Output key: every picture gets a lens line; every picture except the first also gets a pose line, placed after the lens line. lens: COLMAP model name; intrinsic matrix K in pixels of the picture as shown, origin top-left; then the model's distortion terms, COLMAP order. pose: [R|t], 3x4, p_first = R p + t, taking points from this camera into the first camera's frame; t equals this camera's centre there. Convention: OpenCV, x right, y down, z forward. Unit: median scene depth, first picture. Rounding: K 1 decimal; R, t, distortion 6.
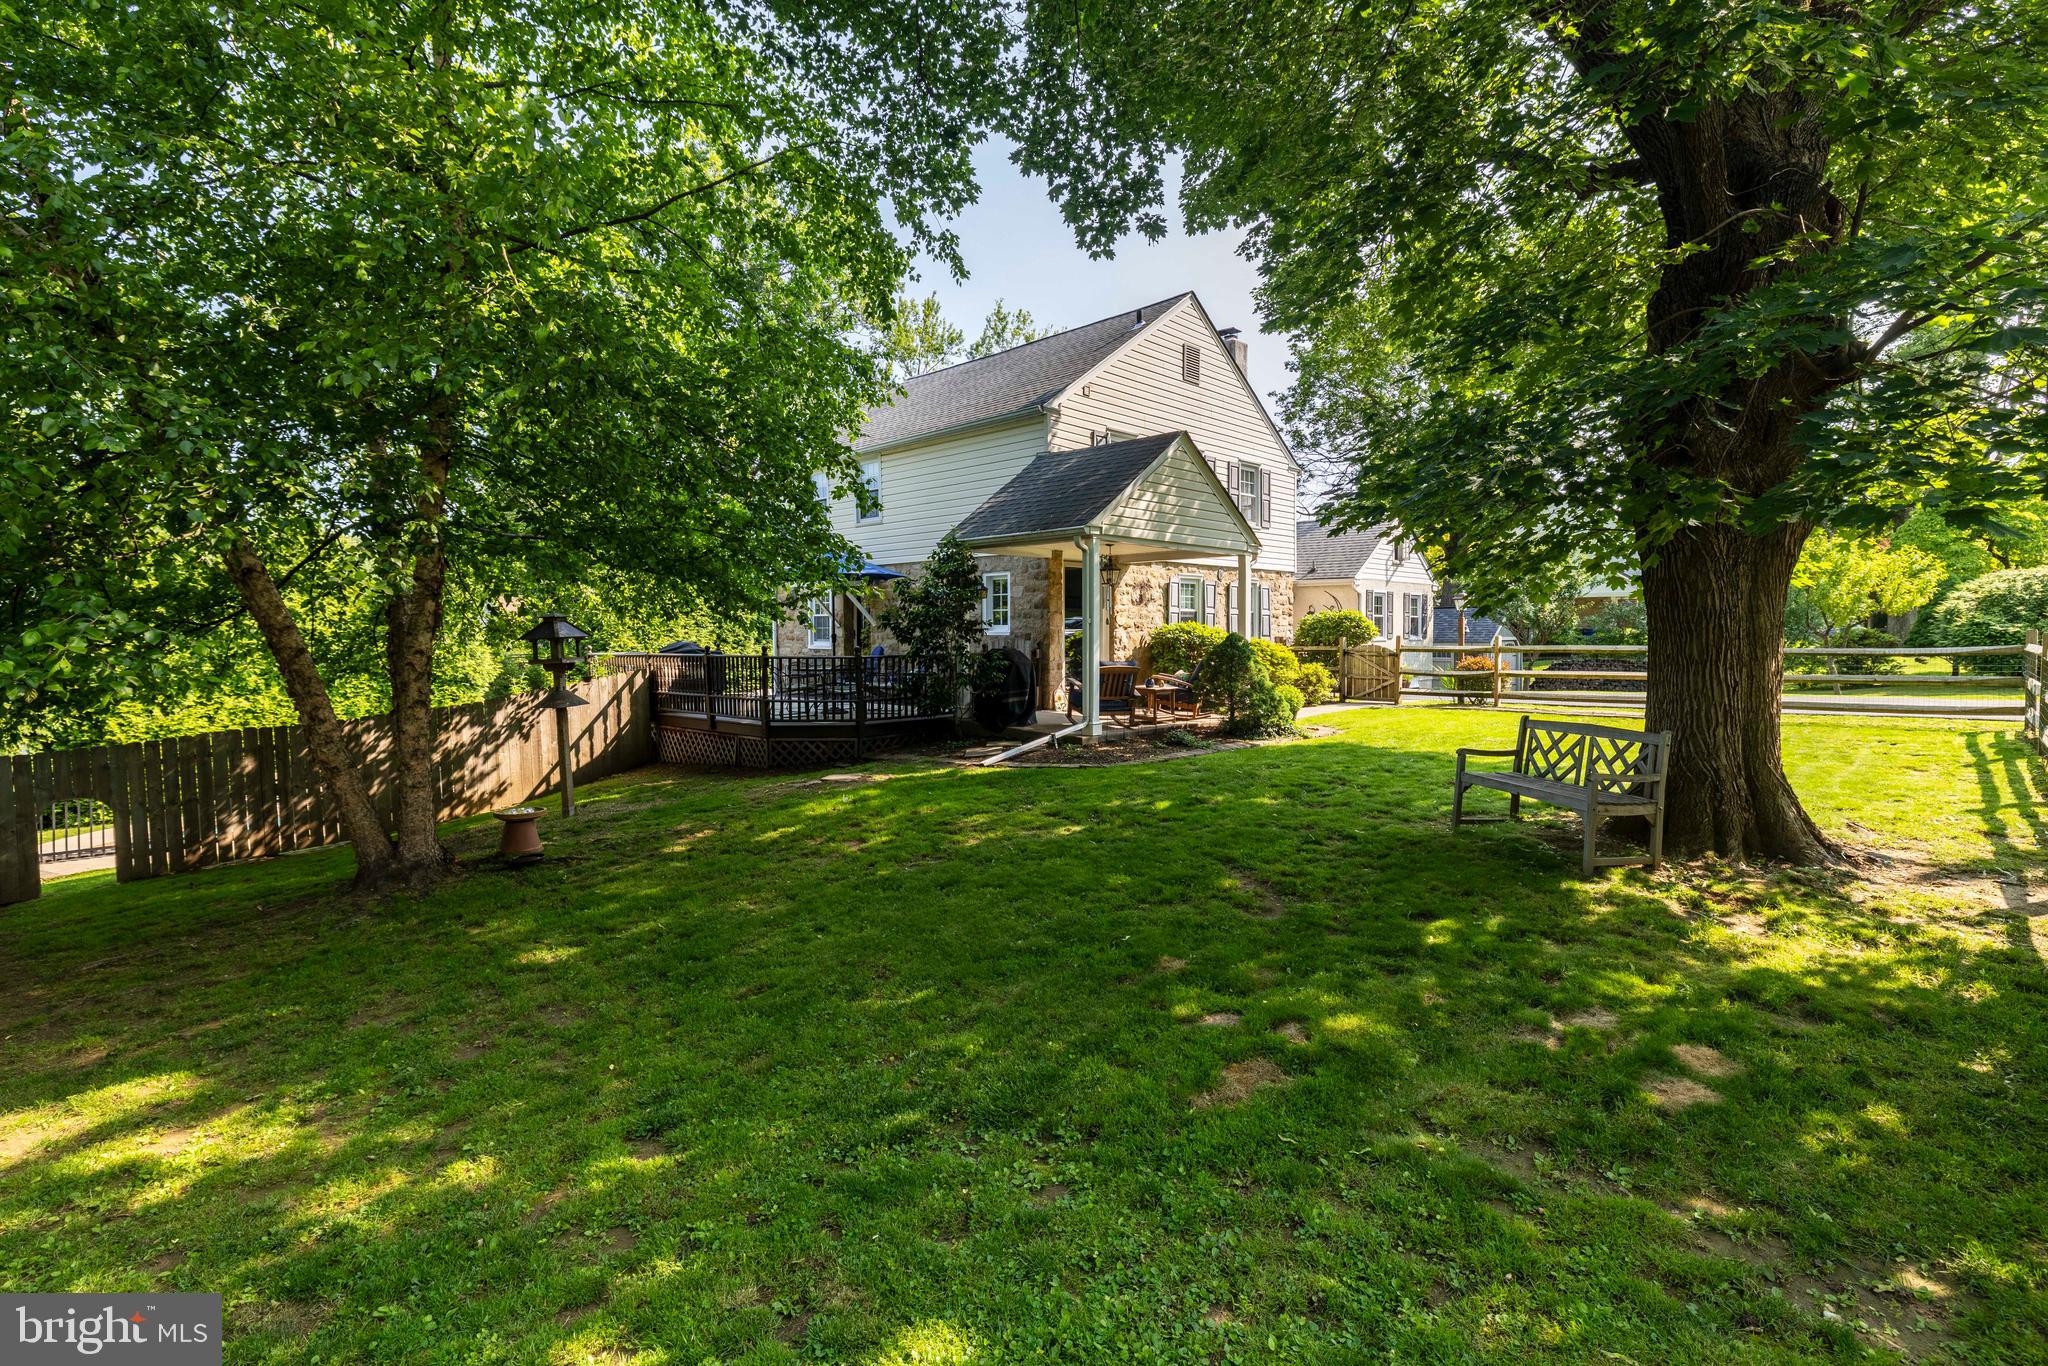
lens RADIAL K [[938.7, 0, 1037.3], [0, 938.7, 681.6], [0, 0, 1]] dist [0.013692, 0.000134]
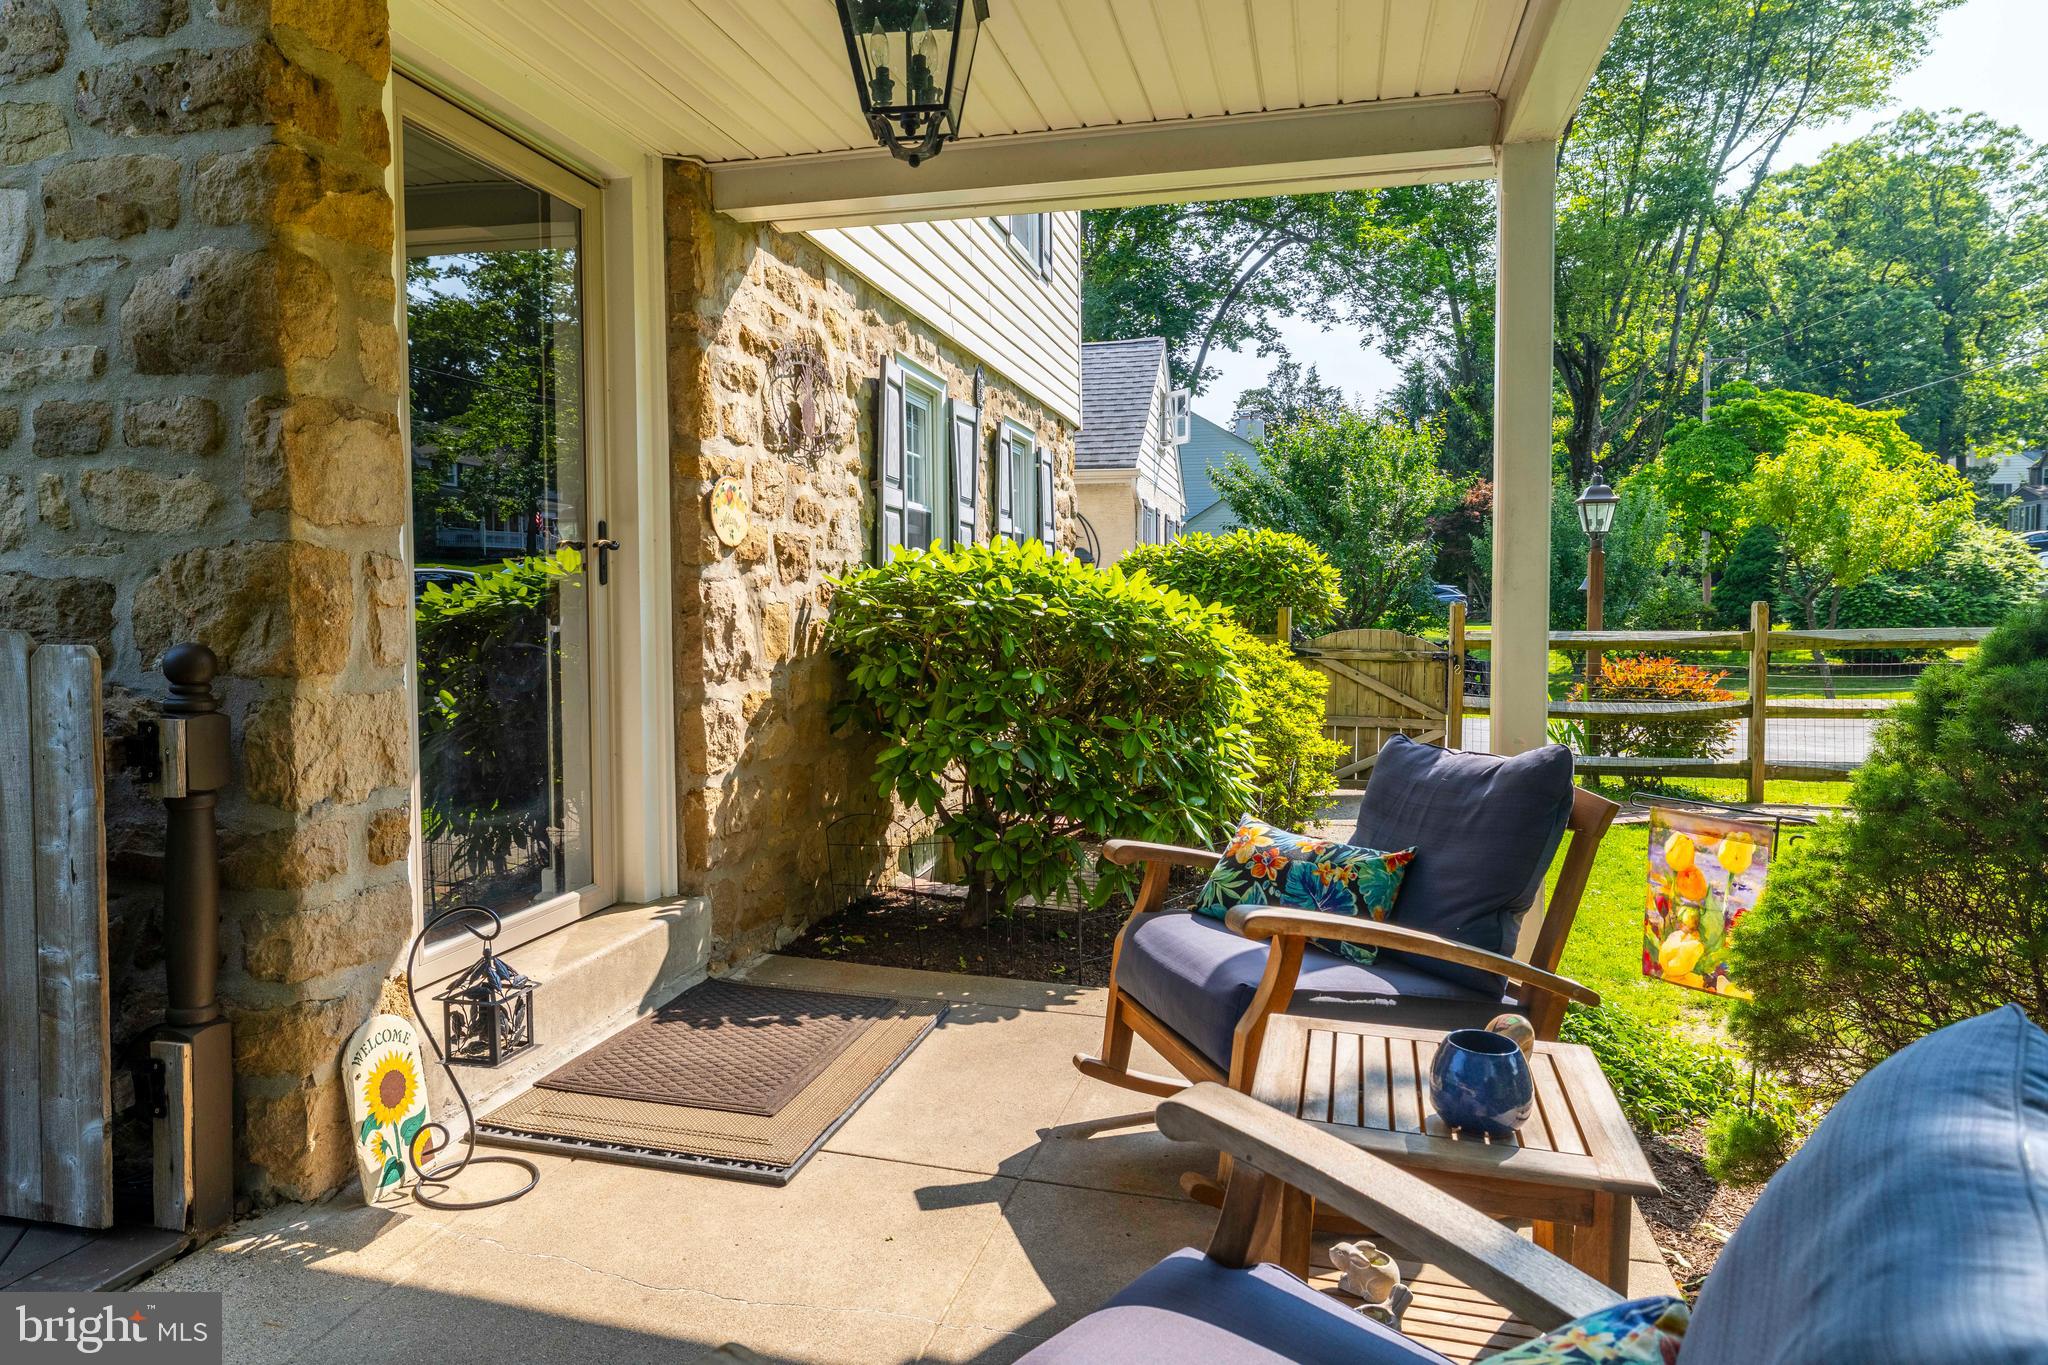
lens RADIAL K [[1290.5, 0, 1021.2], [0, 1290.5, 663.7], [0, 0, 1]] dist [0.015846, -0.005887]
pose [[0.870332, -0.025108, 0.491826, 0.014818], [0.028029, 0.999606, 0.001431, -0.043854], [-0.491668, 0.012540, 0.870692, 0.925729]]
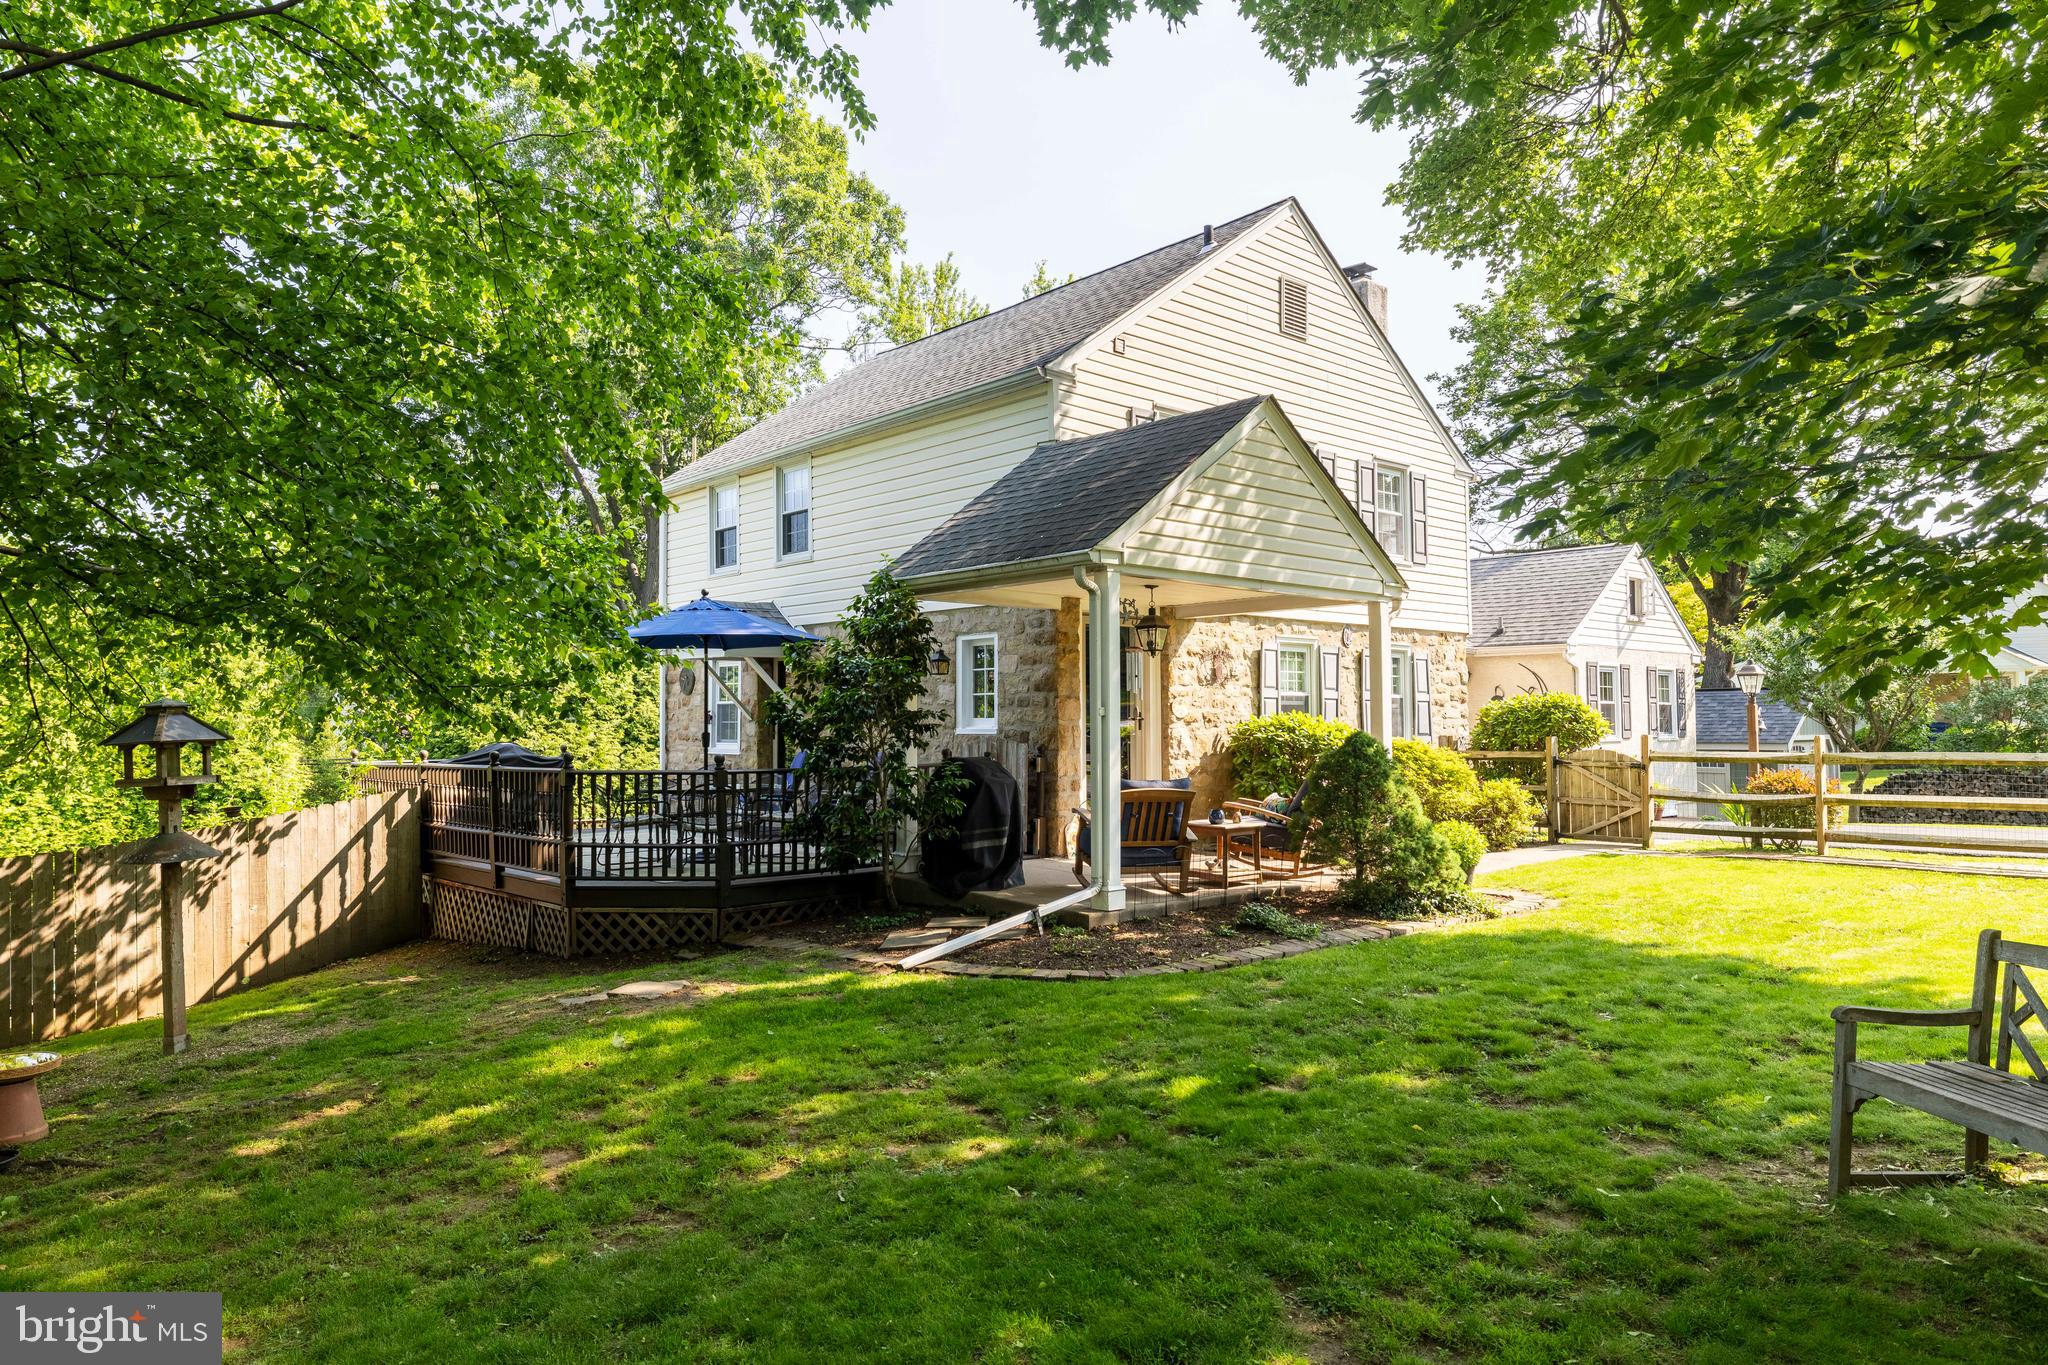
lens RADIAL K [[1290.5, 0, 1011.4], [0, 1290.5, 690.5], [0, 0, 1]] dist [0.015846, -0.005887]
pose [[0.996796, -0.001997, -0.079960, 0.057568], [-0.004362, 0.996844, -0.079268, -0.012868], [0.079866, 0.079363, 0.993641, 0.180766]]
